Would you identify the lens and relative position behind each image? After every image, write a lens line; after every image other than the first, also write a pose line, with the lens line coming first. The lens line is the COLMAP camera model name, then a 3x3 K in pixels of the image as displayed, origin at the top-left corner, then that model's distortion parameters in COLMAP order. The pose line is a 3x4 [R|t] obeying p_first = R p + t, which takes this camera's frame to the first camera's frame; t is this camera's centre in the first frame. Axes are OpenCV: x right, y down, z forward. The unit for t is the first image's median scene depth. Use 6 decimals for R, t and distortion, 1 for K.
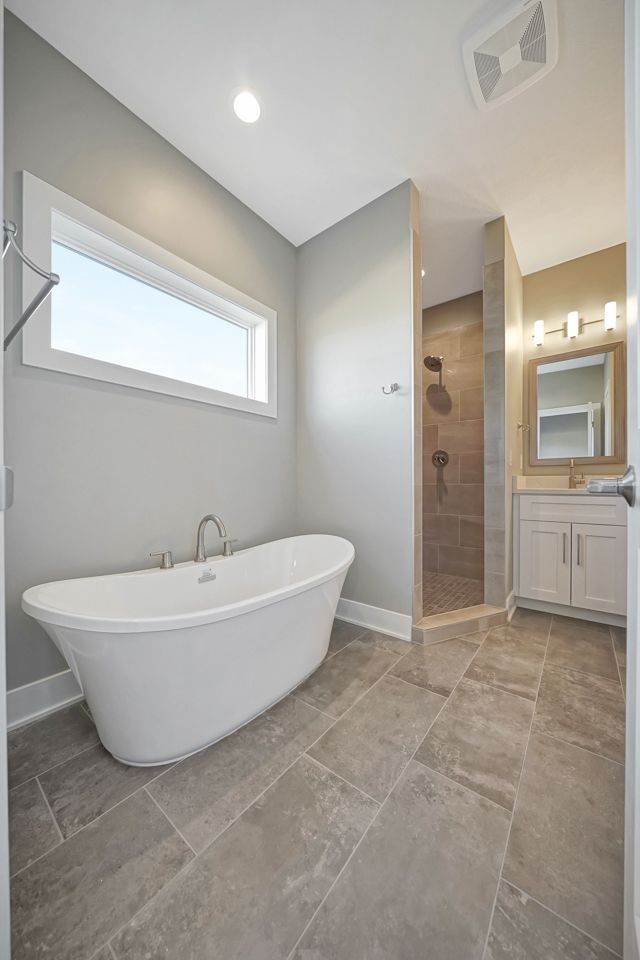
lens RADIAL K [[332.6, 0, 323.9], [0, 332.6, 484.2], [0, 0, 1]] dist [0.001558, -0.000132]
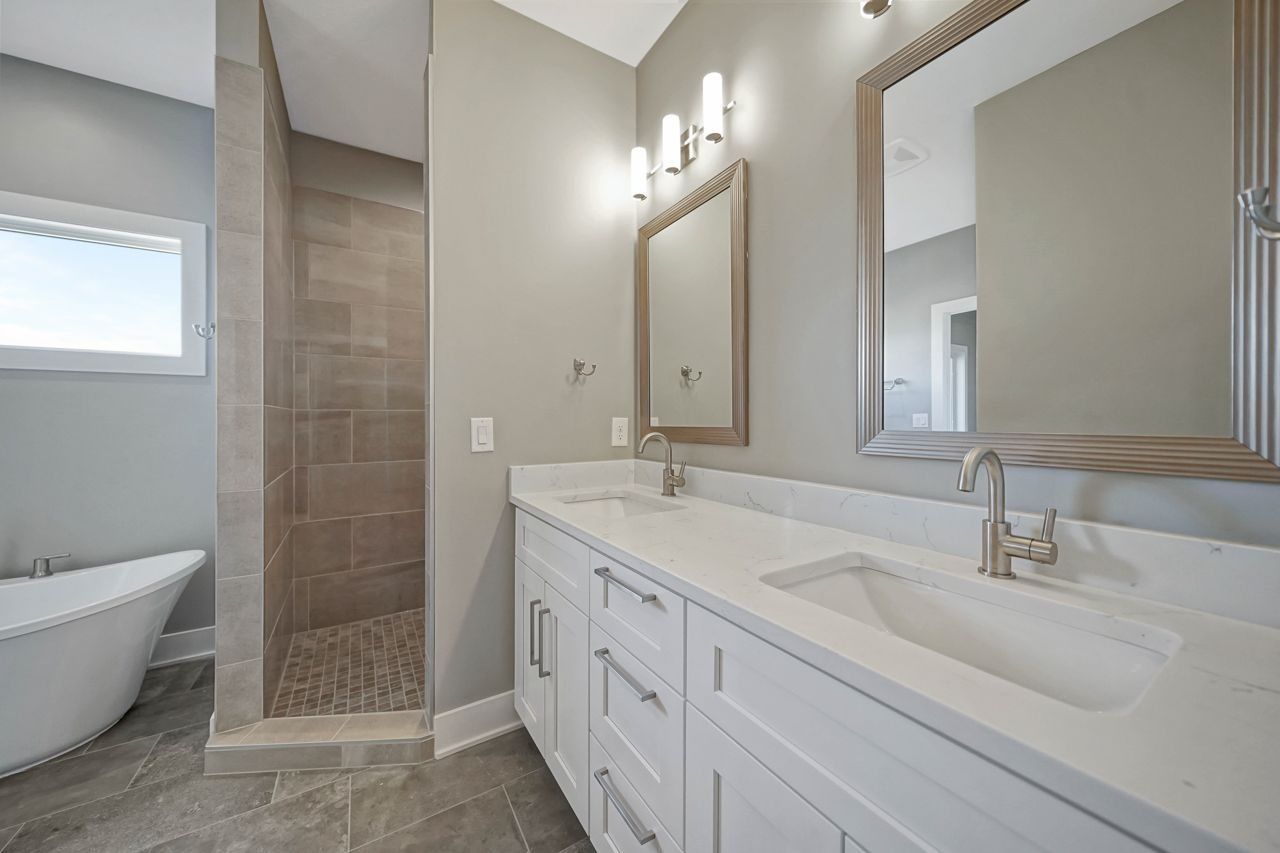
lens RADIAL K [[443.4, 0, 630.2], [0, 443.4, 421.3], [0, 0, 1]] dist [0.001558, -0.000132]
pose [[0.931657, 0.002228, -0.363331, 1.222896], [0.002273, 0.999926, 0.011959, -0.132504], [0.363331, -0.011967, 0.931583, 0.533880]]
